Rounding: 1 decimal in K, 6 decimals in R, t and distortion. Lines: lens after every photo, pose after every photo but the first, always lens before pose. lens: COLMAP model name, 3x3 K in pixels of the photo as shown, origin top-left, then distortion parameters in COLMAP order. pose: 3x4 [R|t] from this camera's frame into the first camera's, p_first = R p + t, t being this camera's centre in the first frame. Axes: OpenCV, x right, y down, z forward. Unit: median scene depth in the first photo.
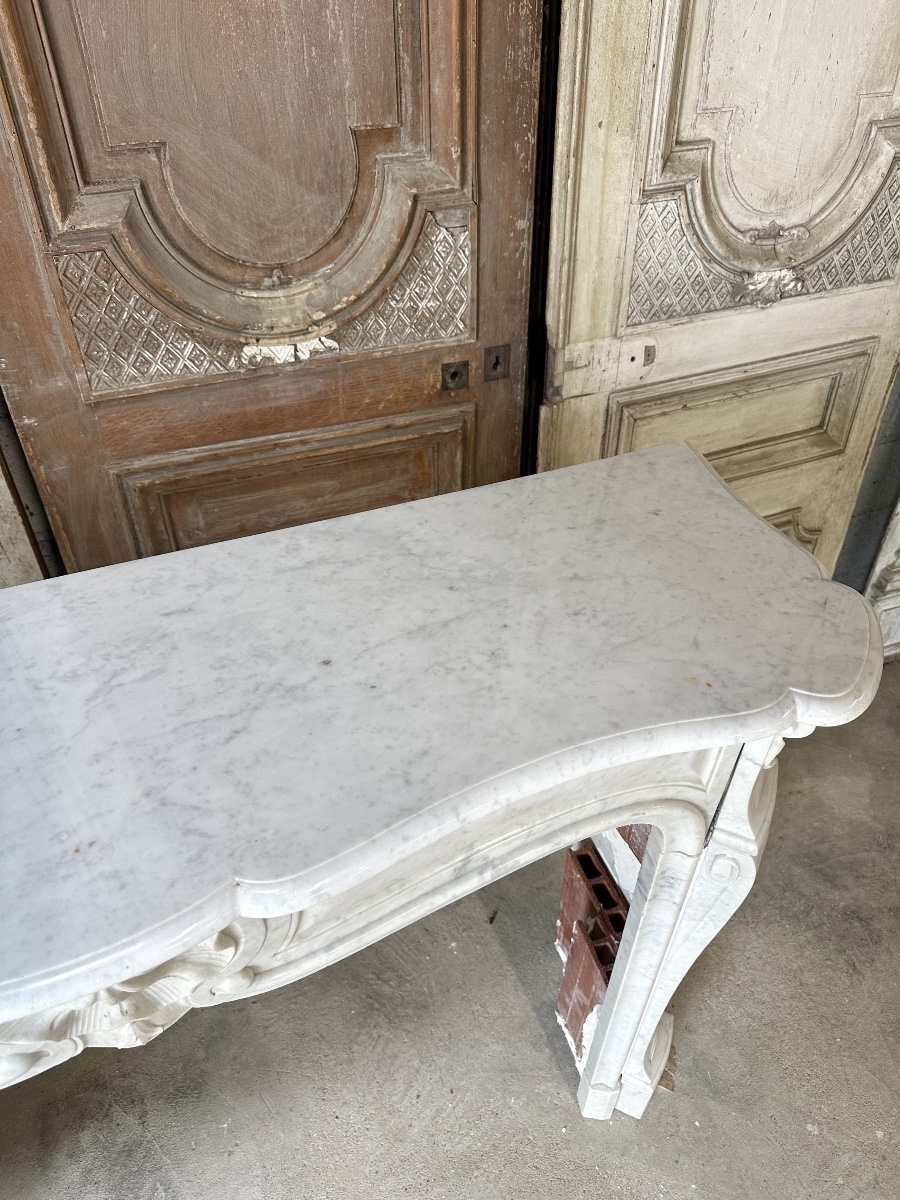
lens RADIAL K [[849.9, 0, 455.3], [0, 849.9, 601.6], [0, 0, 1]] dist [0.024031, -0.034508]
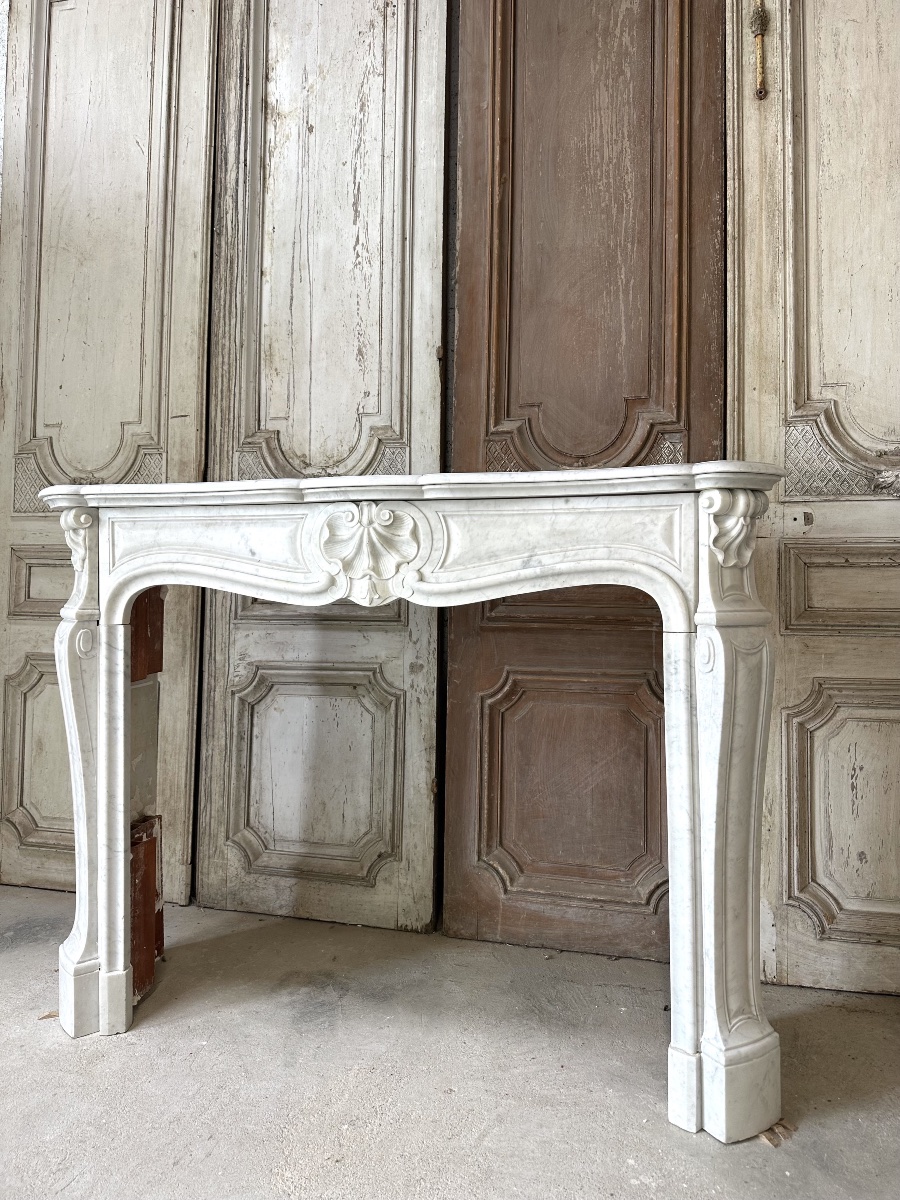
lens RADIAL K [[830.7, 0, 458.6], [0, 830.7, 591.6], [0, 0, 1]] dist [0.172909, -0.359680]
pose [[0.809843, -0.011511, -0.586534, 0.715689], [-0.385634, 0.742992, -0.547037, 1.045627], [0.442087, 0.669201, 0.597267, -0.131552]]
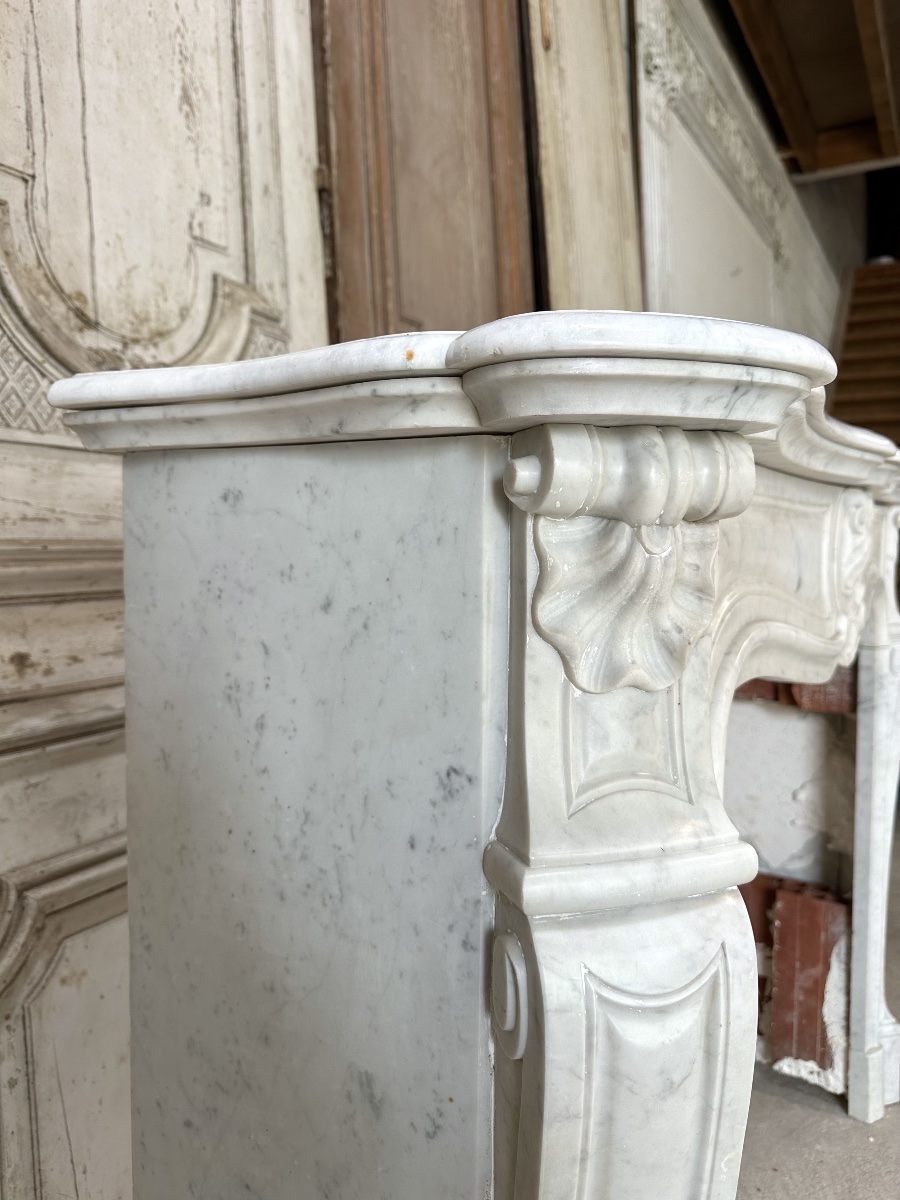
lens RADIAL K [[842.7, 0, 437.8], [0, 842.7, 592.0], [0, 0, 1]] dist [0.040921, -0.054833]
pose [[0.801711, -0.060240, 0.594669, -1.091471], [0.416326, 0.770151, -0.483259, 0.536570], [-0.428874, 0.635010, 0.642518, 0.241339]]
